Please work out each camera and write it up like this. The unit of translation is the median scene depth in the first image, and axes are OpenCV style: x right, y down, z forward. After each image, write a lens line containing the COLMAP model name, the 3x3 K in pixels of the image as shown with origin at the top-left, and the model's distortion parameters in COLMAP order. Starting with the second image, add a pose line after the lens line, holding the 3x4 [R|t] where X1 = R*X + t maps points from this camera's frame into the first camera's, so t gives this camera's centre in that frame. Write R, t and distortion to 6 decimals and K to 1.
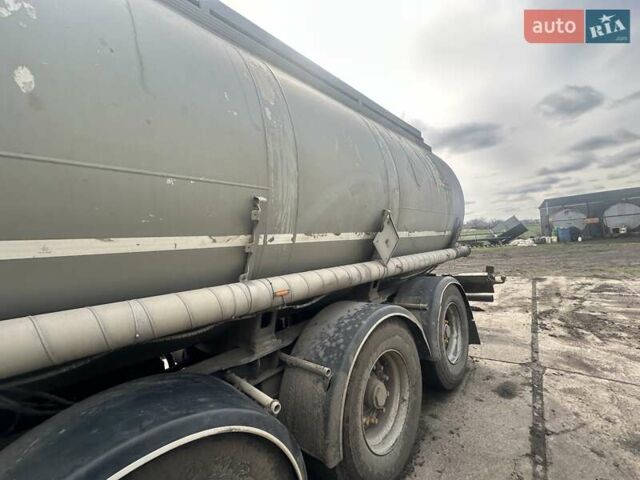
lens RADIAL K [[255.5, 0, 320.2], [0, 255.5, 237.4], [0, 0, 1]] dist [-0.000048, -0.000681]
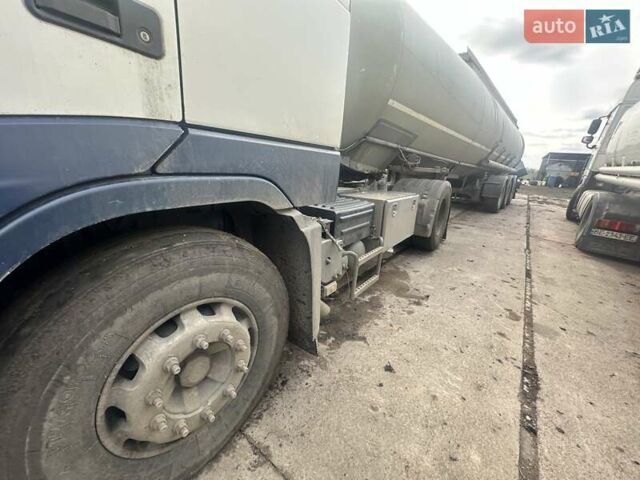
lens RADIAL K [[255.5, 0, 319.0], [0, 255.5, 241.5], [0, 0, 1]] dist [-0.000048, -0.000681]
pose [[0.987114, 0.140568, 0.076461, -0.483580], [-0.157971, 0.932216, 0.325603, 0.058048], [-0.025508, -0.333486, 0.942410, -0.529746]]
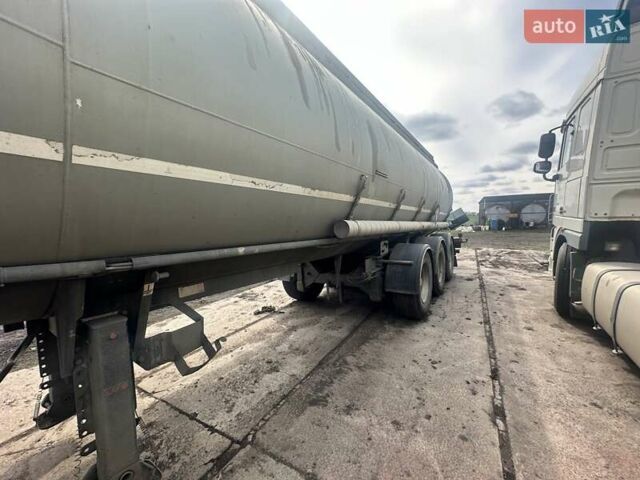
lens RADIAL K [[255.5, 0, 320.4], [0, 255.5, 242.1], [0, 0, 1]] dist [-0.000048, -0.000681]
pose [[0.983670, 0.047056, 0.173718, -0.205611], [-0.063623, 0.993810, 0.091065, 0.020557], [-0.168358, -0.100630, 0.980576, -0.206463]]
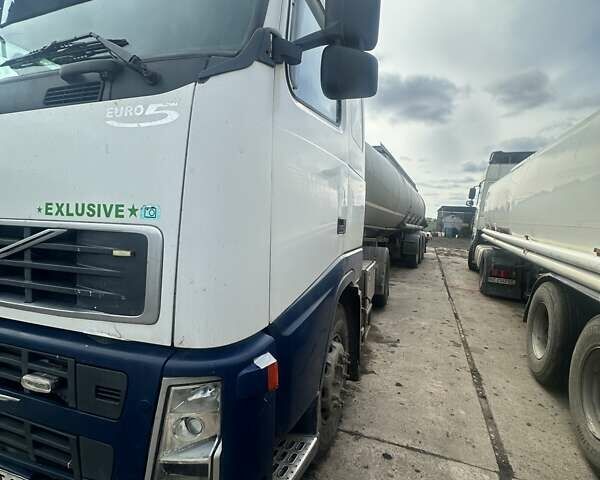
lens RADIAL K [[320.8, 0, 300.8], [0, 320.8, 241.0], [0, 0, 1]] dist [0.005569, 0.000506]
pose [[0.936532, 0.114154, 0.331478, -0.590495], [-0.145946, 0.986627, 0.072569, 0.041364], [-0.318761, -0.116341, 0.940668, -0.621010]]
